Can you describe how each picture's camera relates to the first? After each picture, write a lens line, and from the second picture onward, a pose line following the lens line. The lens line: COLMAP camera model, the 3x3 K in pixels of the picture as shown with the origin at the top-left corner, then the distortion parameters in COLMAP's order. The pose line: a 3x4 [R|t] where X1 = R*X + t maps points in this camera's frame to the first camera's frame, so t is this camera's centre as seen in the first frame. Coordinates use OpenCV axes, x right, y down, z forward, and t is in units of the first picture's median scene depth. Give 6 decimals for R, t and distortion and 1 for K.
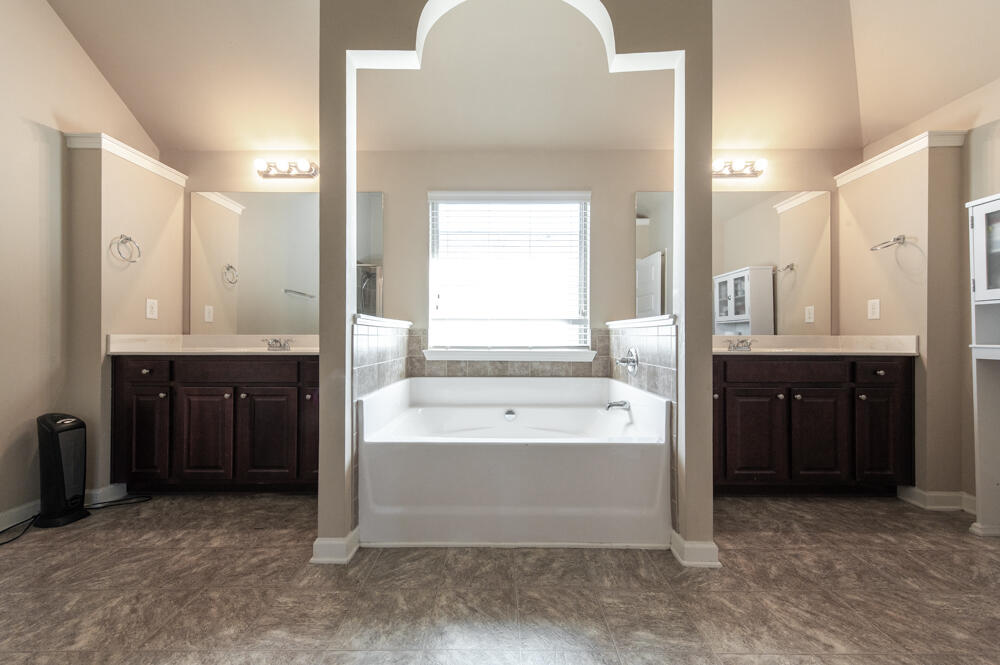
lens RADIAL K [[401.9, 0, 502.7], [0, 401.9, 334.4], [0, 0, 1]] dist [-0.004101, -0.000211]
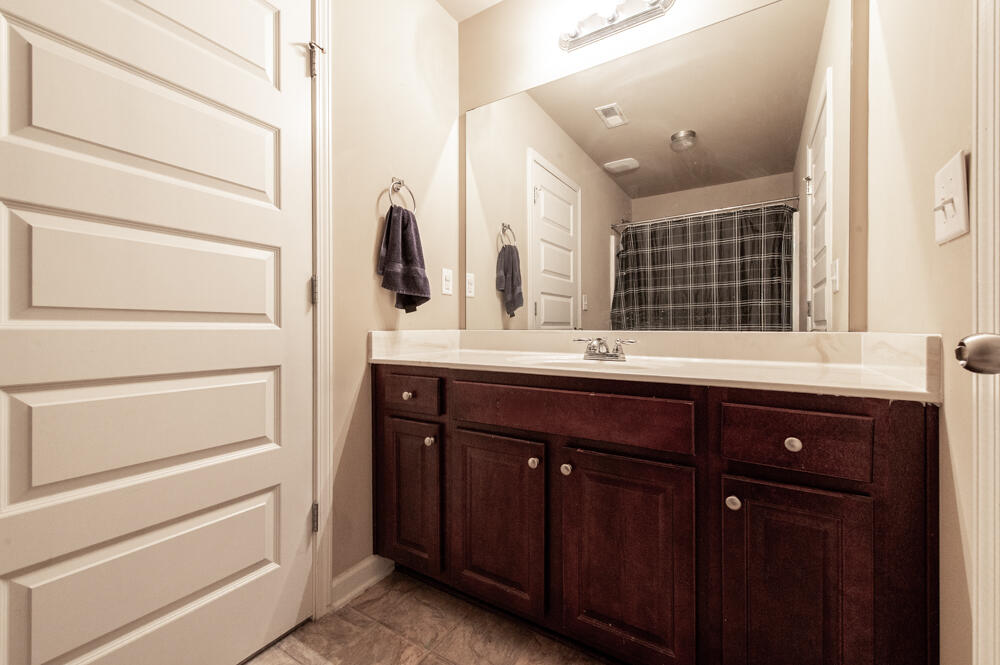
lens RADIAL K [[401.9, 0, 501.1], [0, 401.9, 330.7], [0, 0, 1]] dist [-0.004101, -0.000211]
pose [[0.840056, -0.002894, -0.542492, -0.278353], [0.005836, 0.999976, 0.003701, -0.001129], [0.542468, -0.006275, 0.840053, 0.353115]]
